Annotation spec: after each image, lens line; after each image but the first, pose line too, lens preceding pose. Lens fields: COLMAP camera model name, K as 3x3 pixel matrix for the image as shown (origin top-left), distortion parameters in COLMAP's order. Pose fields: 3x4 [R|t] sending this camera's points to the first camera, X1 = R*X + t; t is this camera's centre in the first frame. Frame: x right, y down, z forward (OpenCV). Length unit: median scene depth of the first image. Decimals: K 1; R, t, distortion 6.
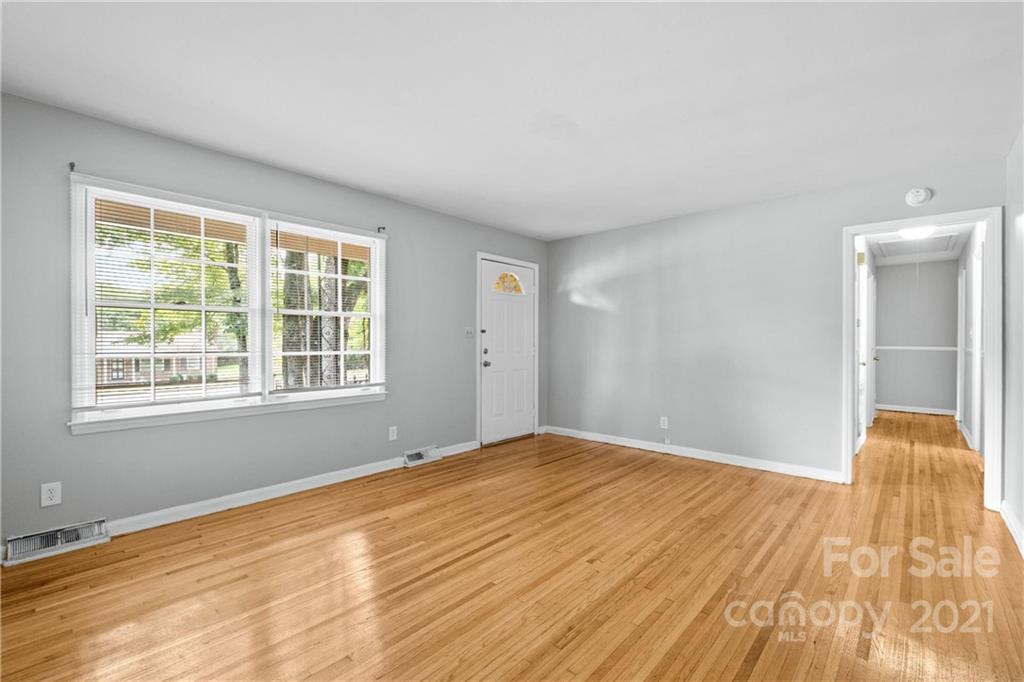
lens RADIAL K [[445.5, 0, 512.0], [0, 445.5, 341.0], [0, 0, 1]] dist [0.003879, -0.008427]
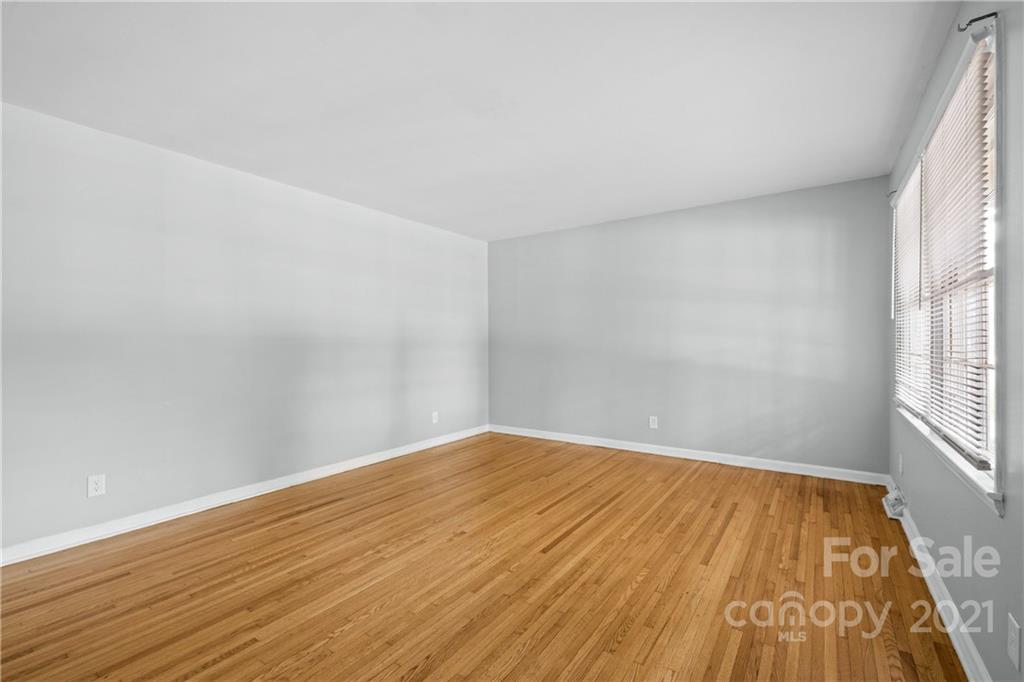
lens RADIAL K [[445.5, 0, 512.0], [0, 445.5, 341.0], [0, 0, 1]] dist [0.003879, -0.008427]
pose [[-0.991225, 0.000509, -0.132186, 0.120755], [-0.000229, 0.999984, 0.005571, -0.002228], [0.132187, 0.005553, -0.991209, 1.282613]]
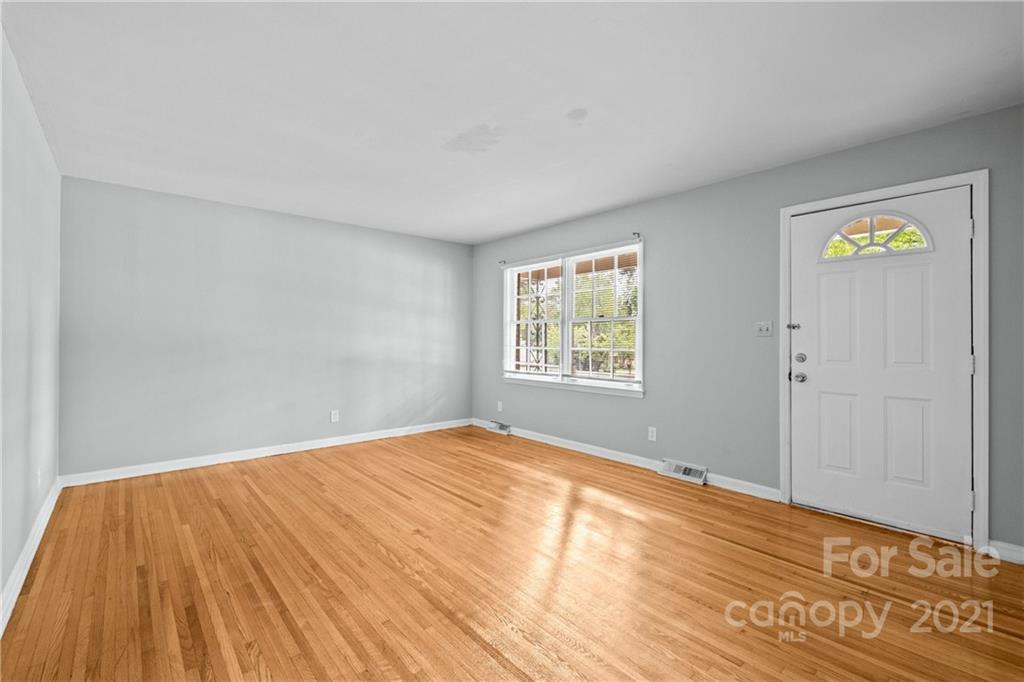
lens RADIAL K [[445.5, 0, 512.0], [0, 445.5, 341.0], [0, 0, 1]] dist [0.003879, -0.008427]
pose [[-0.118487, 0.000944, -0.992955, 0.771206], [-0.006102, 0.999980, 0.001678, 0.000454], [0.992937, 0.006258, -0.118479, 0.823438]]
